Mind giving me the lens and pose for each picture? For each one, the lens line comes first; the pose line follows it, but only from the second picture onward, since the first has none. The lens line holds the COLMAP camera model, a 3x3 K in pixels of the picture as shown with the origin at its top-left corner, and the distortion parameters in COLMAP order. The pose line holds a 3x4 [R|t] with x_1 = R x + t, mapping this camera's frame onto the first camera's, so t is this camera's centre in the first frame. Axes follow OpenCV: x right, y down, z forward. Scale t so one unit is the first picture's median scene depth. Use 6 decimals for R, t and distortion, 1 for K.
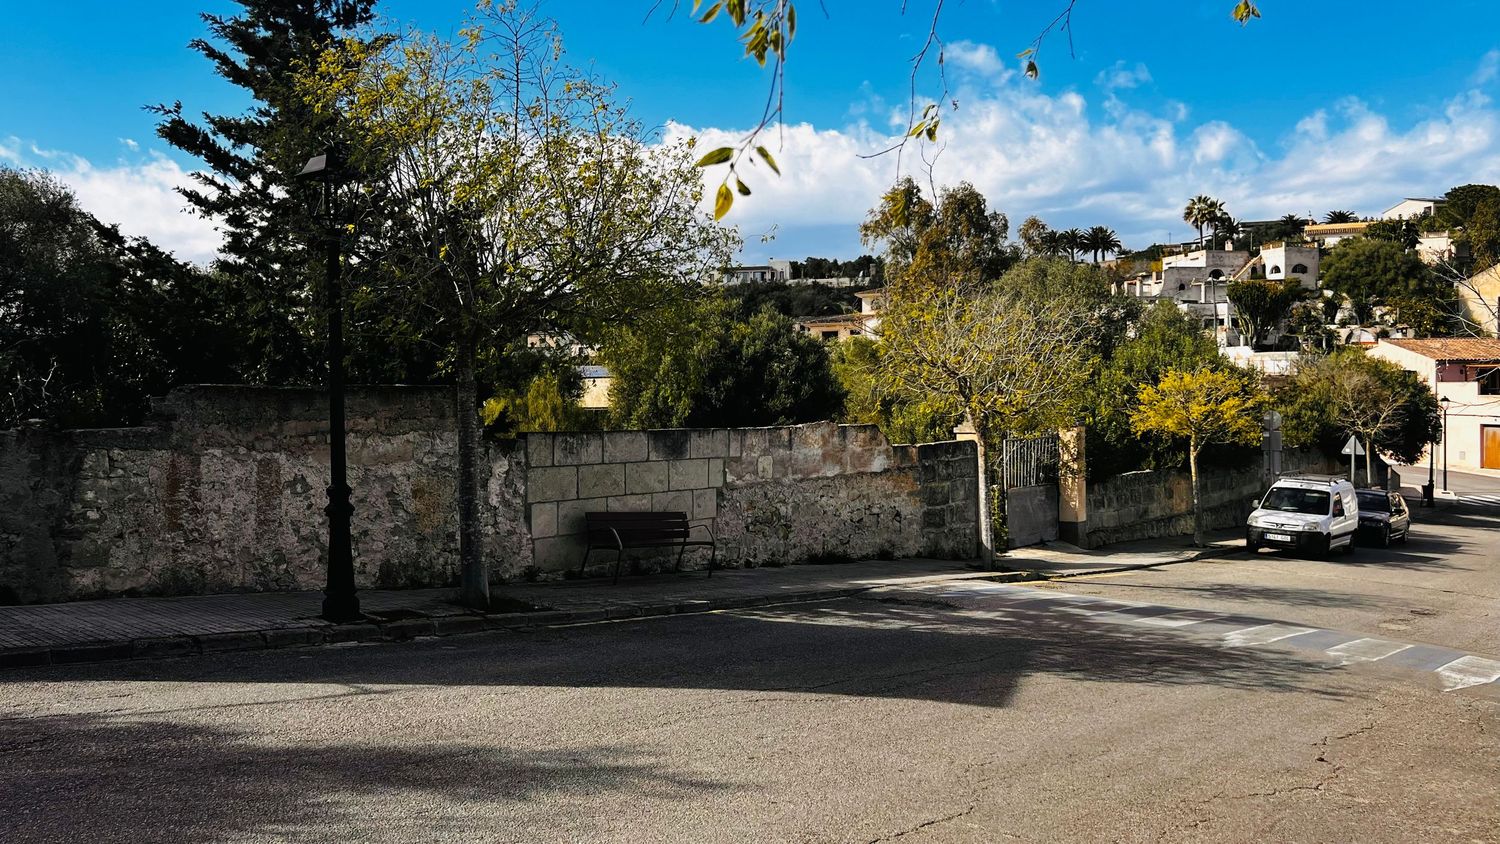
lens RADIAL K [[1300.1, 0, 750.0], [0, 1300.1, 422.0], [0, 0, 1]] dist [0.079387, 0.000362]
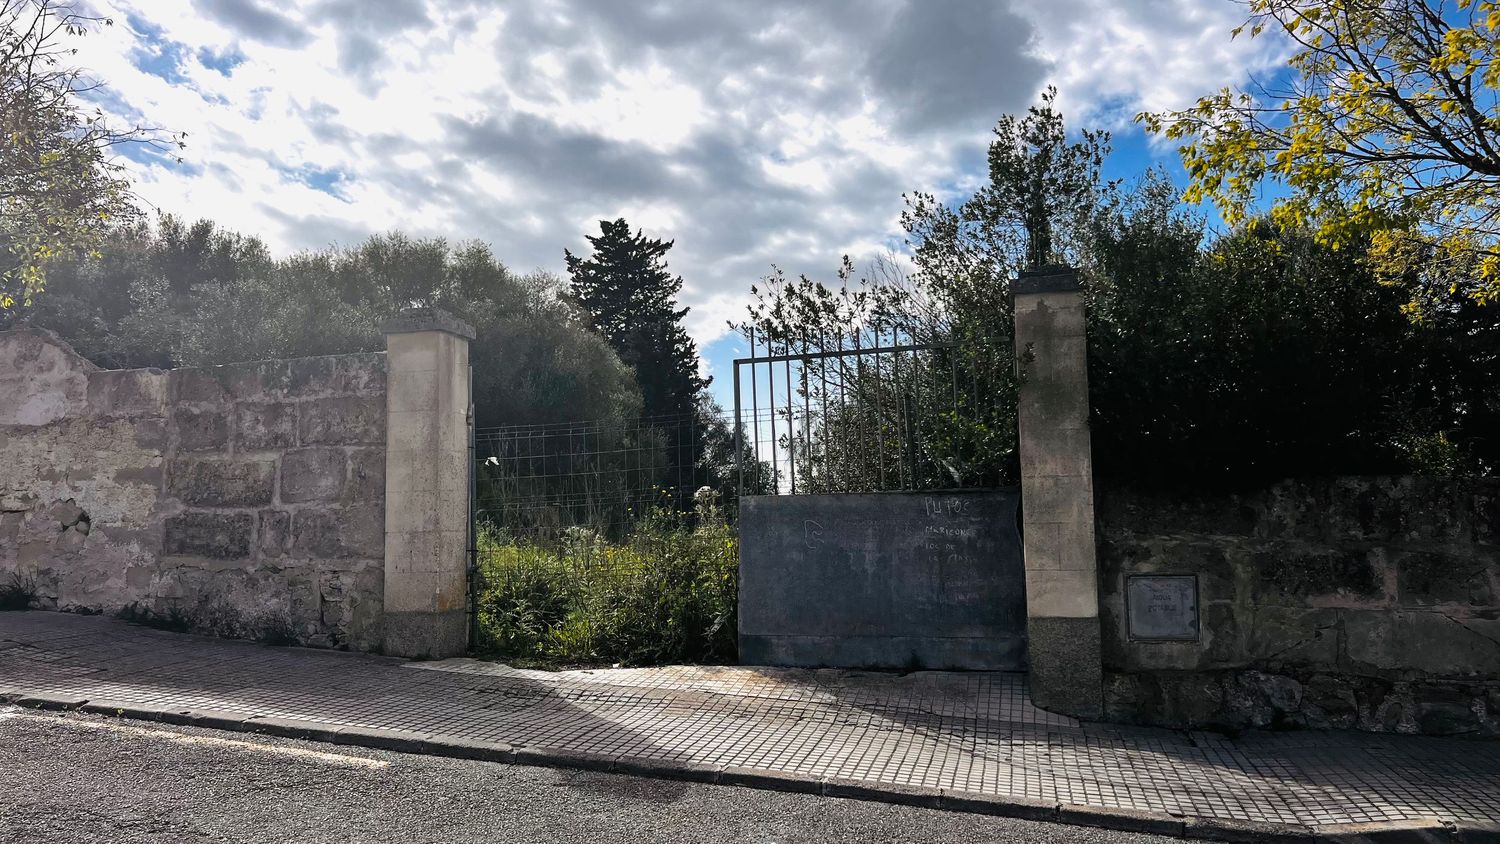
lens RADIAL K [[1169.3, 0, 750.0], [0, 1169.3, 422.0], [0, 0, 1]] dist [0.047898, -0.043852]
pose [[0.393166, -0.061166, -0.917431, 0.718291], [-0.008033, 0.997518, -0.069948, 0.078049], [0.919432, 0.034871, 0.391699, 1.268227]]
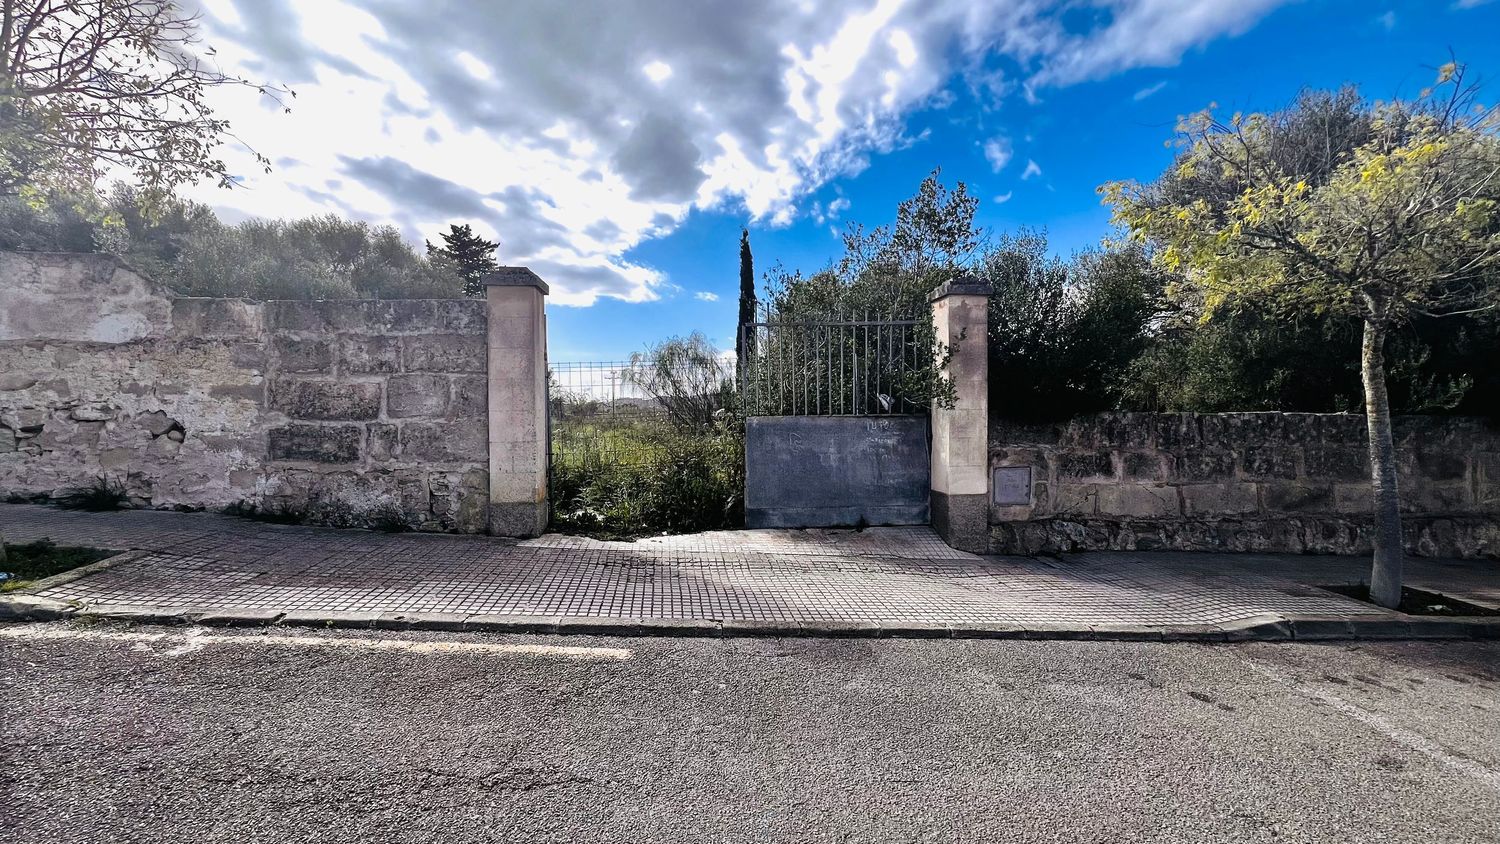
lens RADIAL K [[609.5, 0, 750.0], [0, 609.5, 422.0], [0, 0, 1]] dist [0.000419, -0.000097]
pose [[0.702873, 0.036266, -0.710390, 0.545086], [-0.024283, 0.999341, 0.026991, 0.068363], [0.710901, -0.001721, 0.703290, 1.195056]]
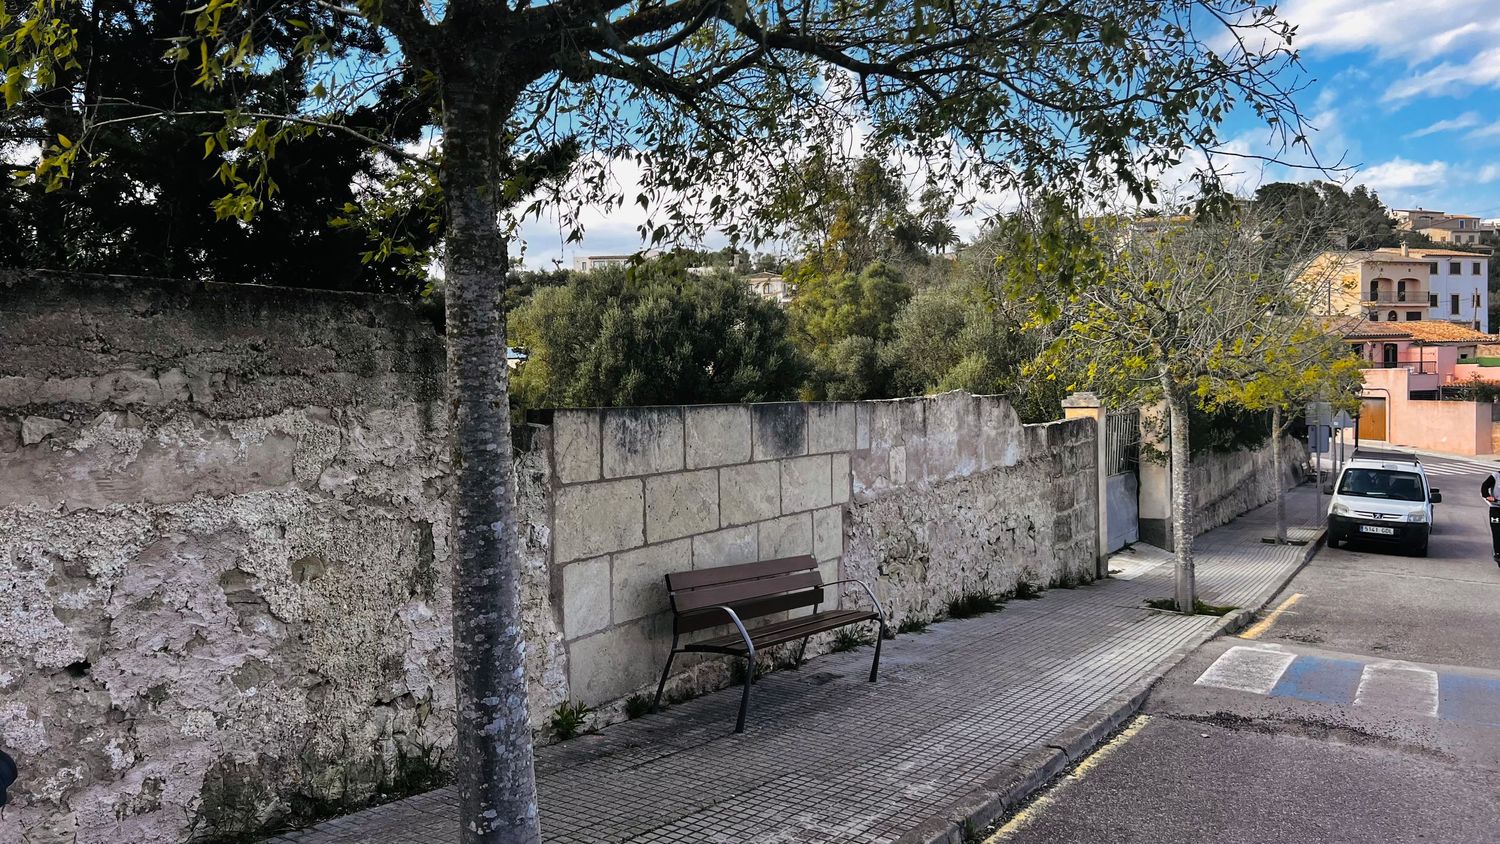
lens RADIAL K [[1169.3, 0, 750.0], [0, 1169.3, 422.0], [0, 0, 1]] dist [0.047898, -0.043852]
pose [[0.992433, -0.011703, 0.122232, -0.128635], [0.009784, 0.999820, 0.016285, 0.005446], [-0.122400, -0.014965, 0.992368, 0.494311]]
